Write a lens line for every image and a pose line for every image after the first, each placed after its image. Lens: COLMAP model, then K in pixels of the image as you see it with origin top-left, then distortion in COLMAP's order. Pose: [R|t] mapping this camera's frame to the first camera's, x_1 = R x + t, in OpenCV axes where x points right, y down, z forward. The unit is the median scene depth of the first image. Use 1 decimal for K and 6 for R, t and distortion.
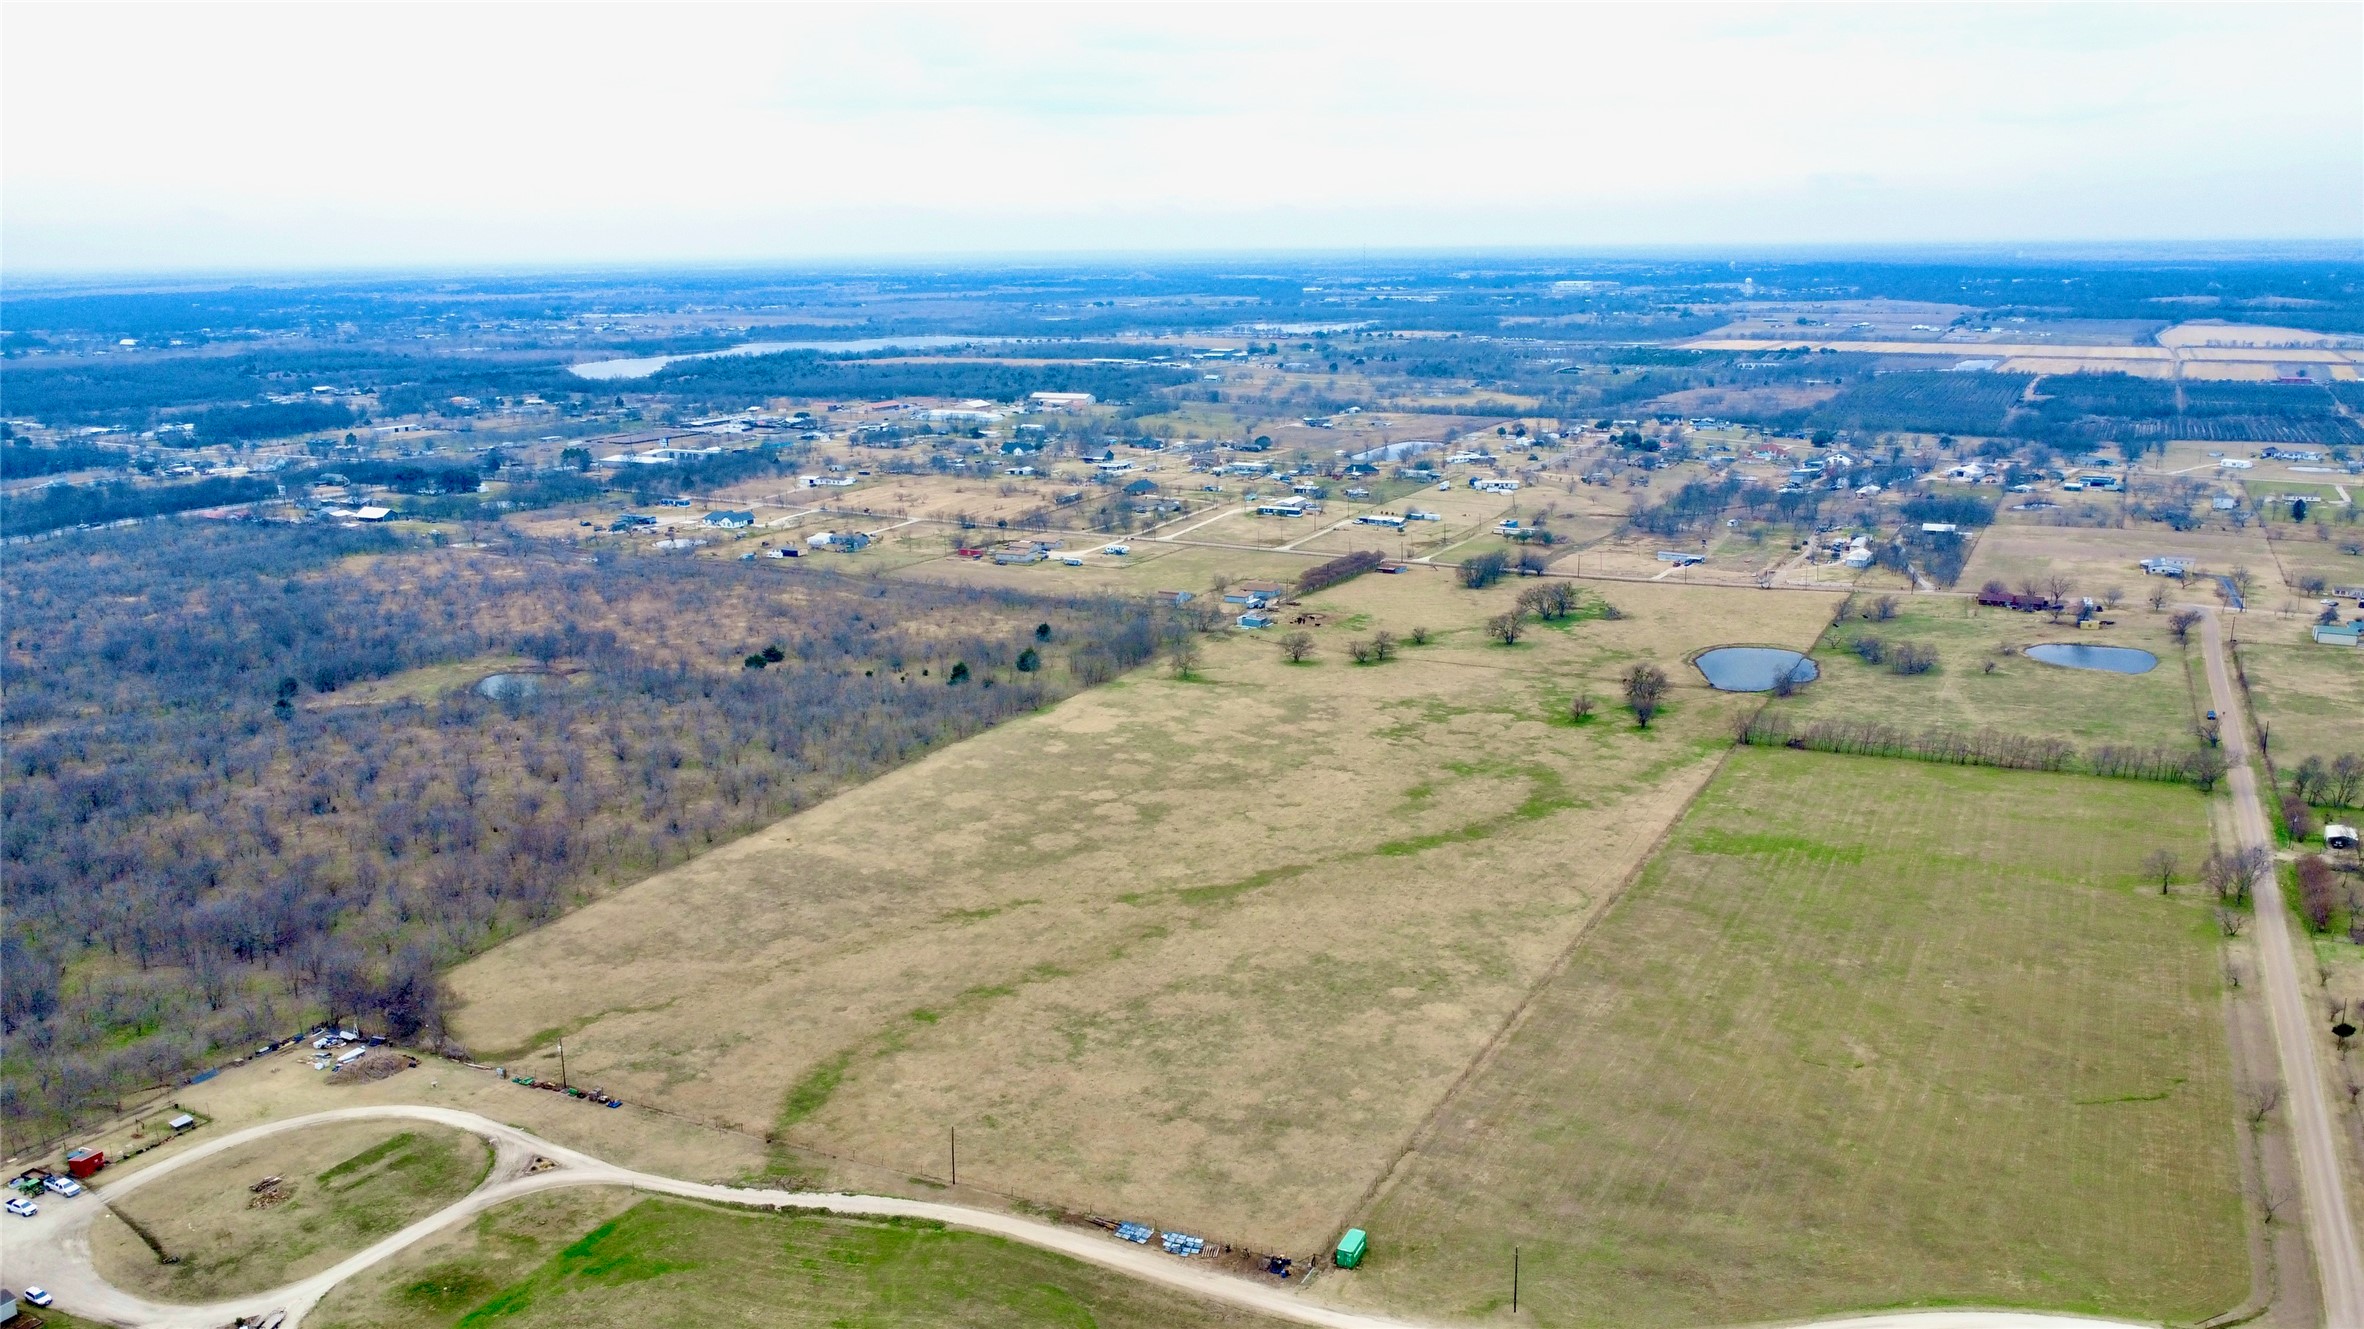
lens RADIAL K [[1773.5, 0, 1176.5], [0, 1773.5, 657.0], [0, 0, 1]] dist [0.005655, -0.005398]
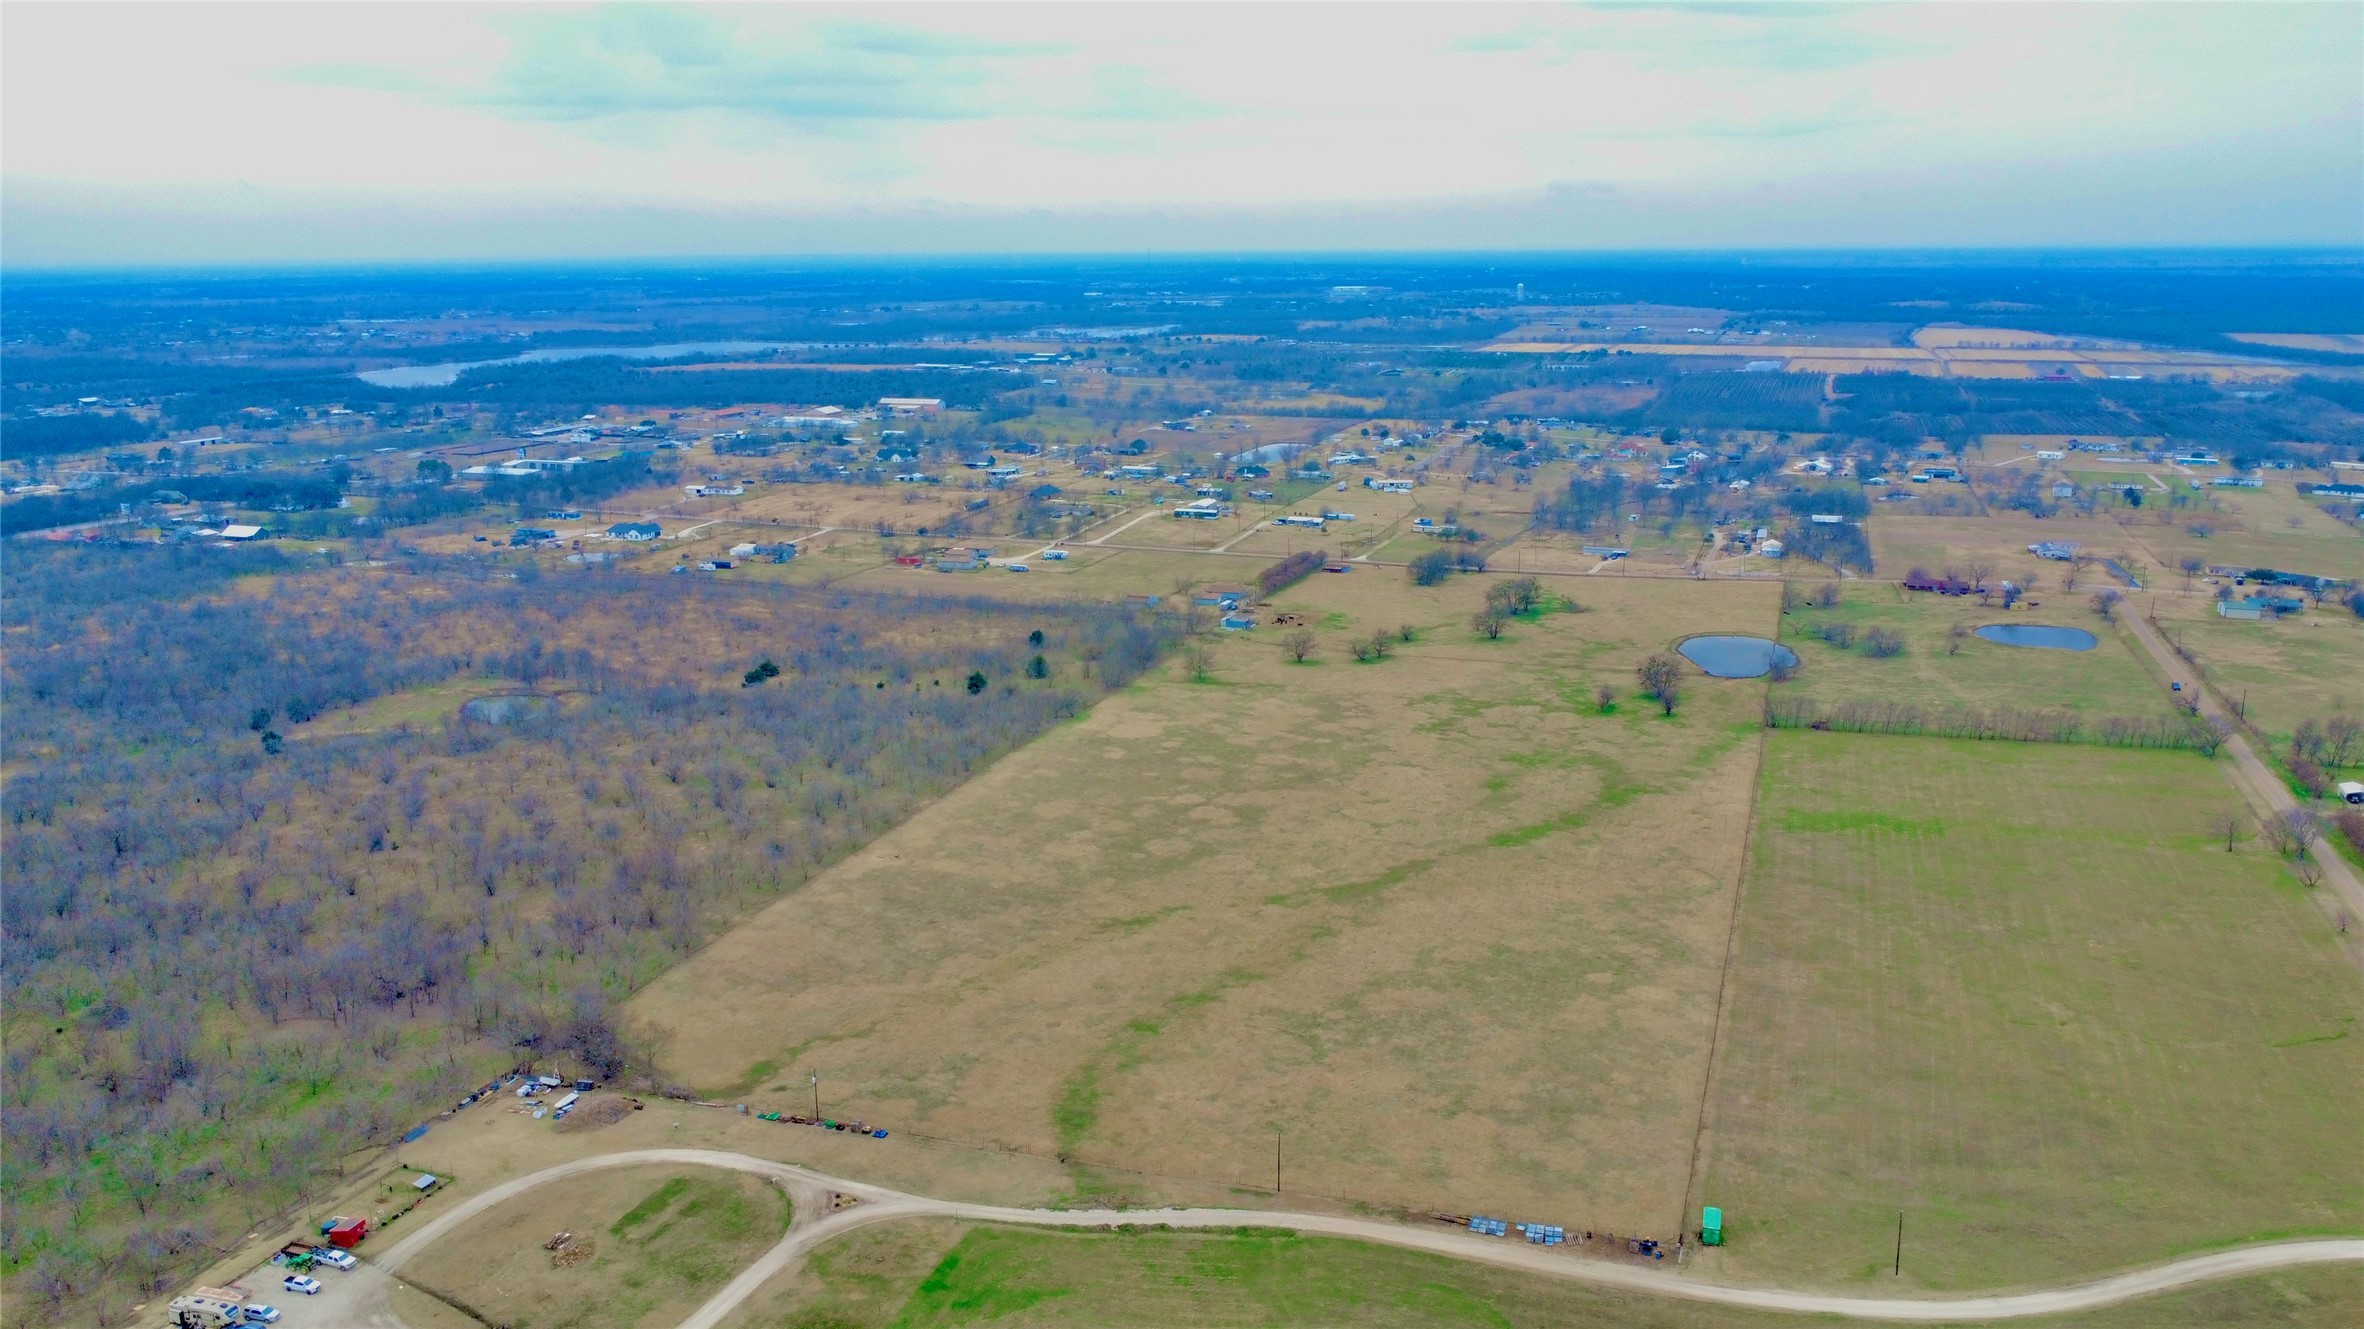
lens RADIAL K [[1773.5, 0, 1176.5], [0, 1773.5, 657.0], [0, 0, 1]] dist [0.005655, -0.005398]
pose [[0.990390, -0.027448, 0.135555, -0.172471], [0.027818, 0.999613, -0.000839, -0.001127], [-0.135480, 0.004602, 0.990769, 0.013673]]
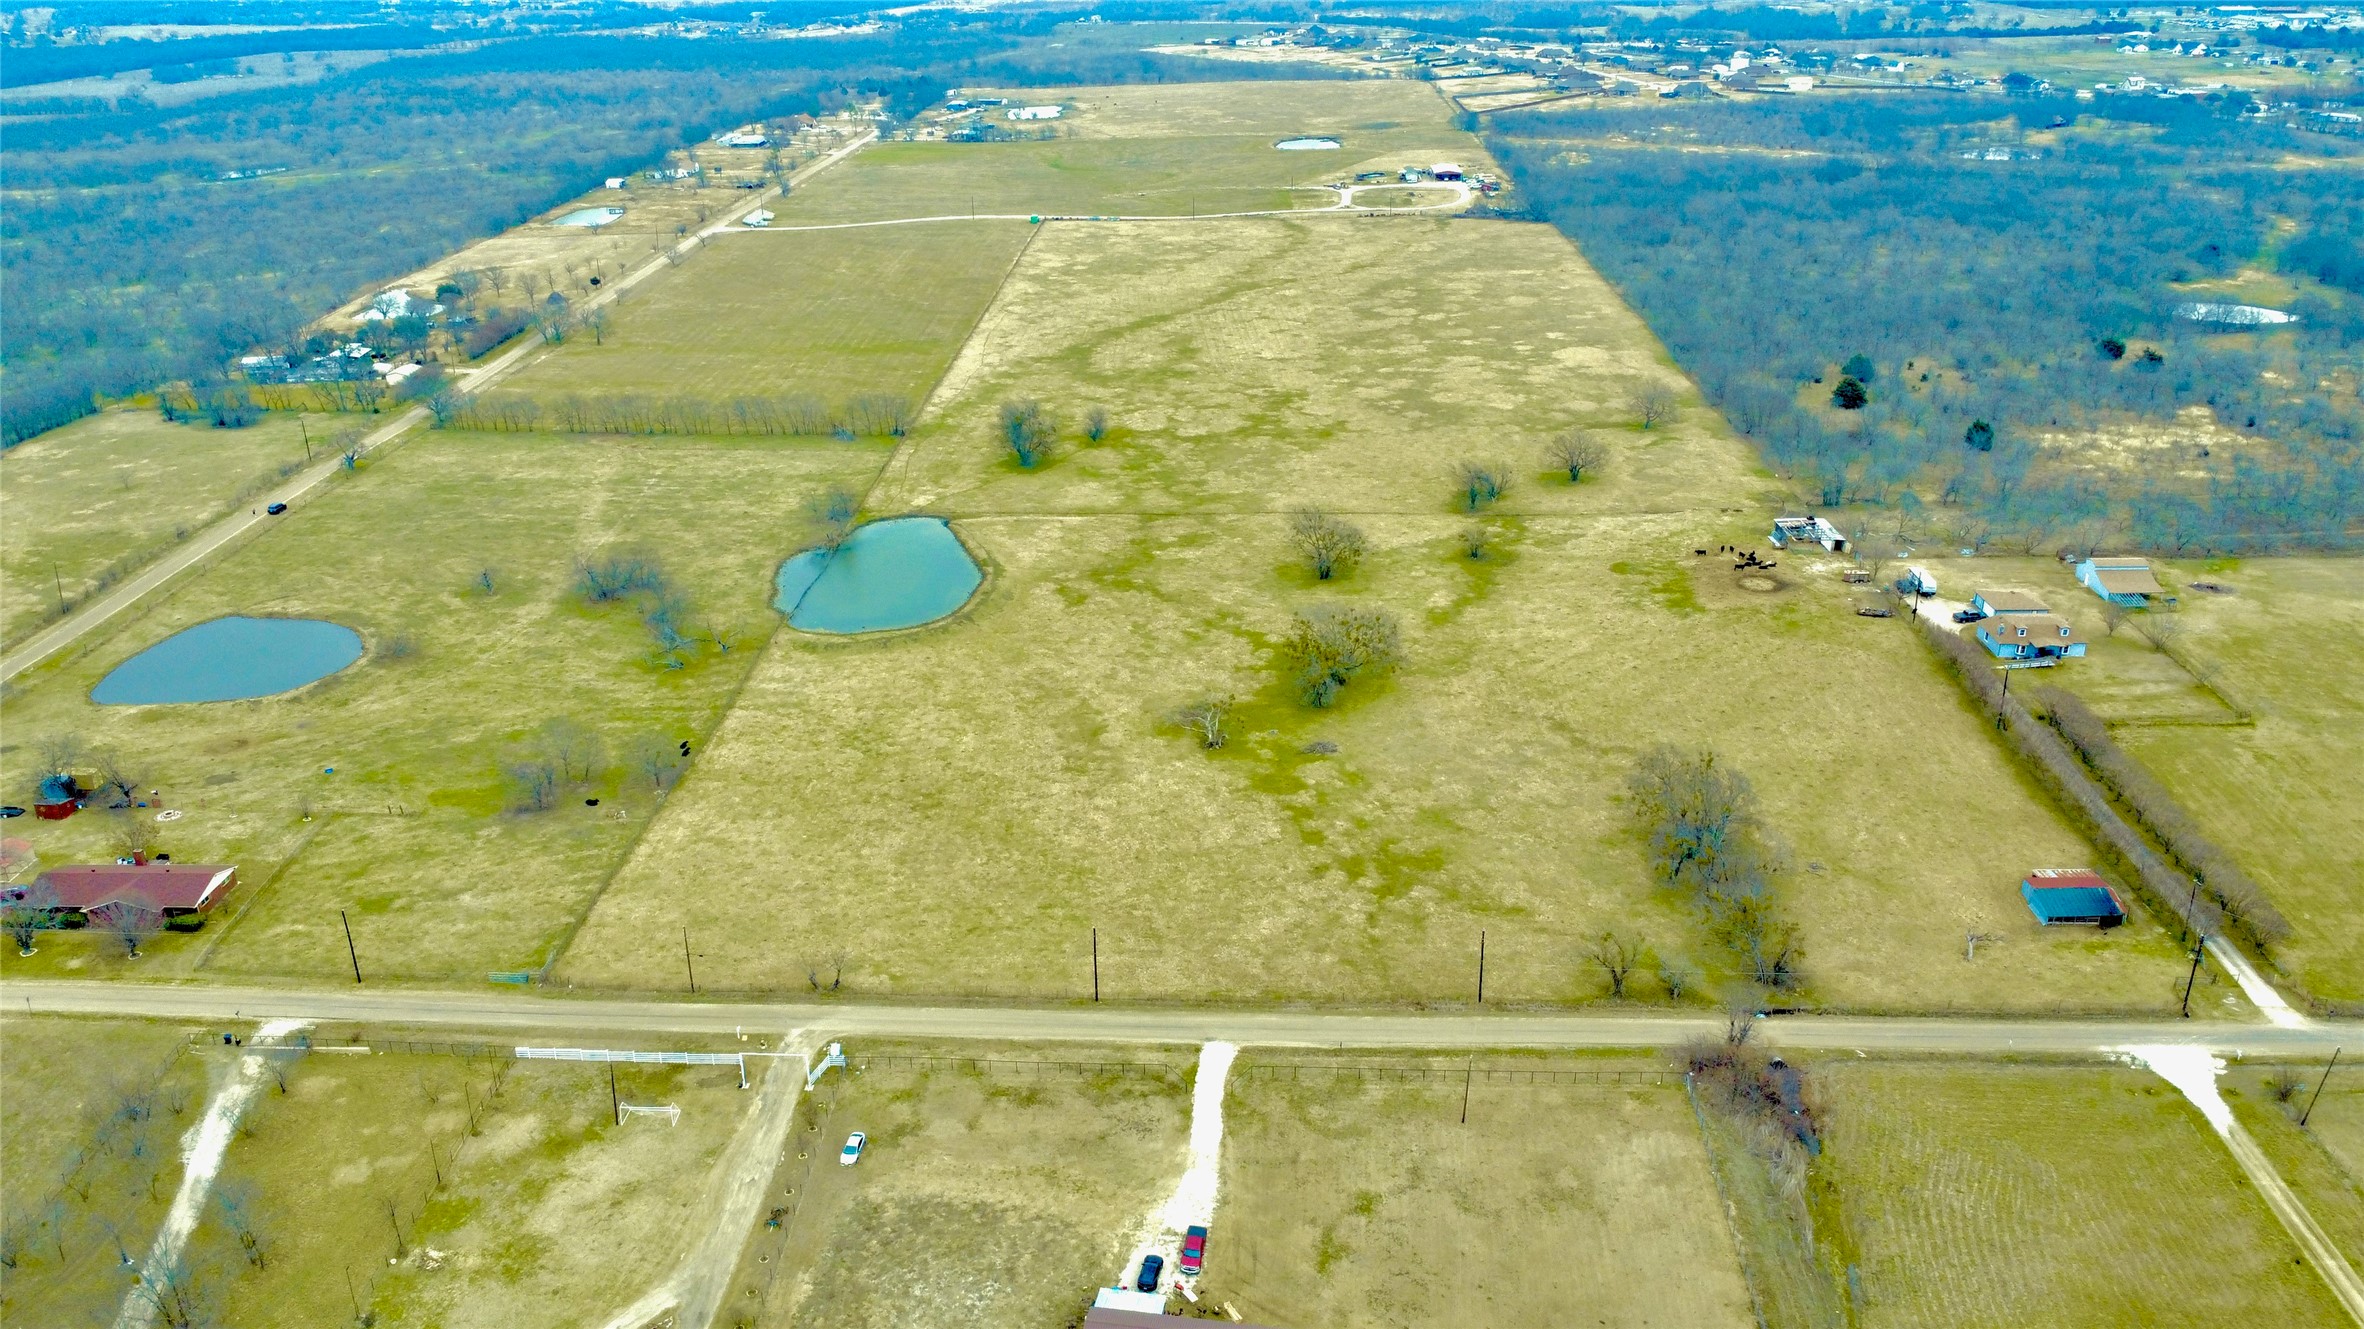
lens RADIAL K [[1773.5, 0, 1176.5], [0, 1773.5, 657.0], [0, 0, 1]] dist [0.005655, -0.005398]
pose [[-0.902676, 0.193867, -0.384176, 0.567330], [-0.071374, 0.812949, 0.577944, -0.379217], [0.424360, 0.549116, -0.719993, 1.791125]]
